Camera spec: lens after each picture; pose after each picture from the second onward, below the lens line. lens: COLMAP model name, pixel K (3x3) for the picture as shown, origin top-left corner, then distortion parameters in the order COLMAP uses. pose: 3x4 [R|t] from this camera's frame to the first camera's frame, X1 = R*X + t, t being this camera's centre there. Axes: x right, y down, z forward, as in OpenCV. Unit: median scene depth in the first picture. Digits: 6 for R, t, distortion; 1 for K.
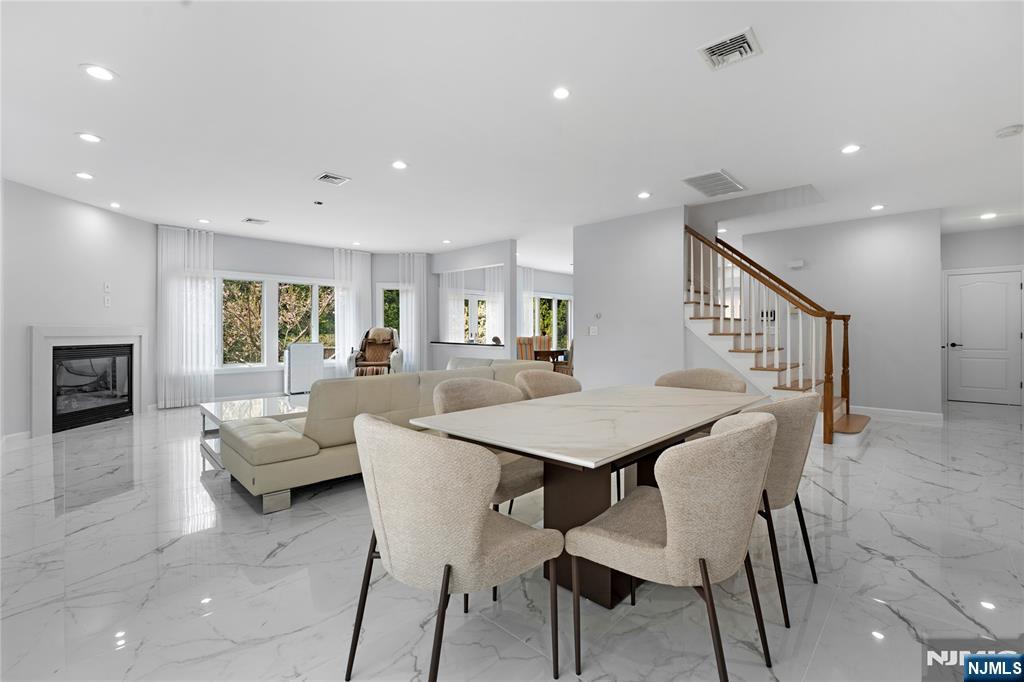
lens RADIAL K [[444.8, 0, 506.9], [0, 444.8, 331.3], [0, 0, 1]] dist [-0.020348, 0.000103]
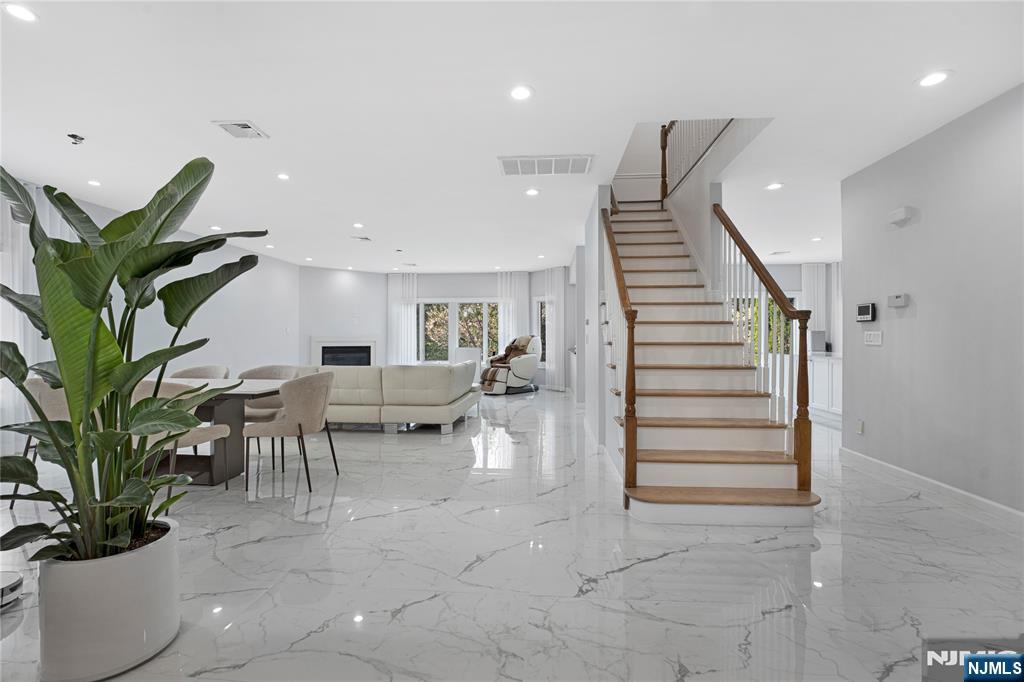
lens RADIAL K [[443.4, 0, 512.0], [0, 443.4, 341.0], [0, 0, 1]] dist [-0.028646, -0.000018]
pose [[0.636799, 0.004506, -0.771017, 0.724275], [0.001078, 0.999977, 0.006735, -0.001898], [0.771029, -0.005120, 0.636779, 0.278148]]
